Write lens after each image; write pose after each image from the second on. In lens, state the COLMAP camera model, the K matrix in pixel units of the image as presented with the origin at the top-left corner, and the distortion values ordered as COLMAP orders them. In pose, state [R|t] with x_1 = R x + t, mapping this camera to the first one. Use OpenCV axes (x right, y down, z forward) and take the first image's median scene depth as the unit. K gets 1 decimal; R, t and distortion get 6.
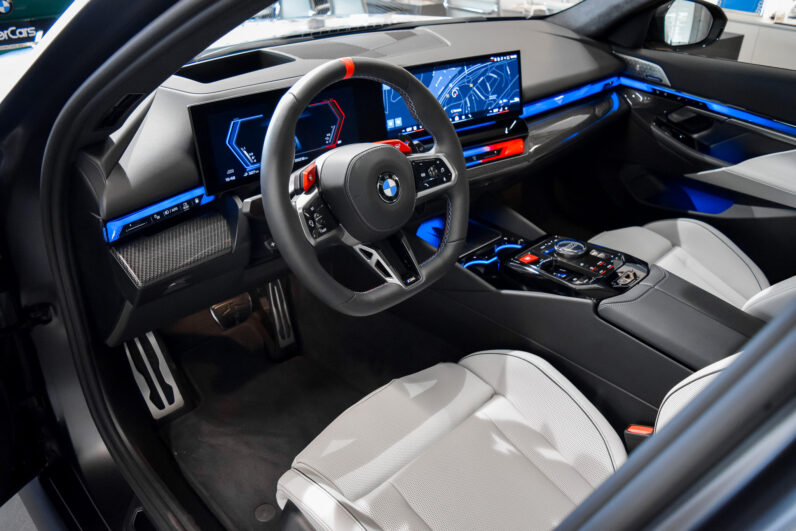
lens RADIAL K [[622.3, 0, 398.0], [0, 622.3, 265.5], [0, 0, 1]] dist [-0.084830, 0.009796]
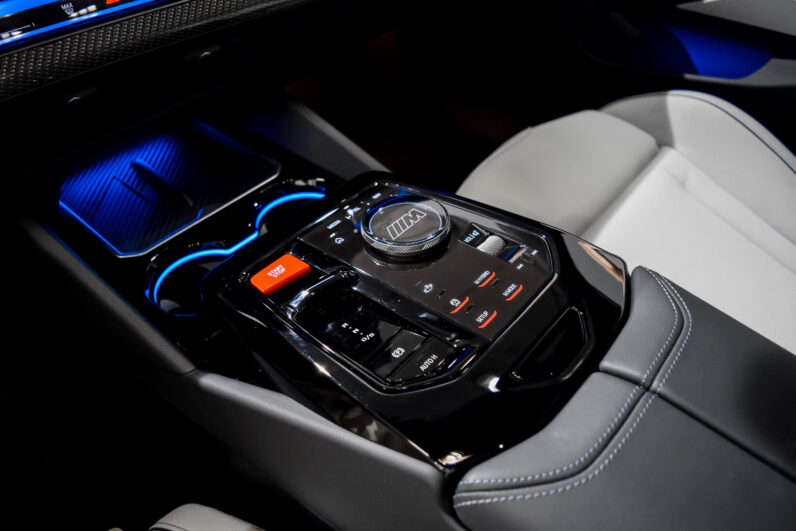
lens RADIAL K [[622.3, 0, 398.0], [0, 622.3, 265.5], [0, 0, 1]] dist [-0.084830, 0.009796]
pose [[0.994607, -0.087586, 0.055544, 0.219707], [0.073787, 0.973934, 0.214494, -0.071868], [-0.072883, -0.209239, 0.975145, 0.564643]]
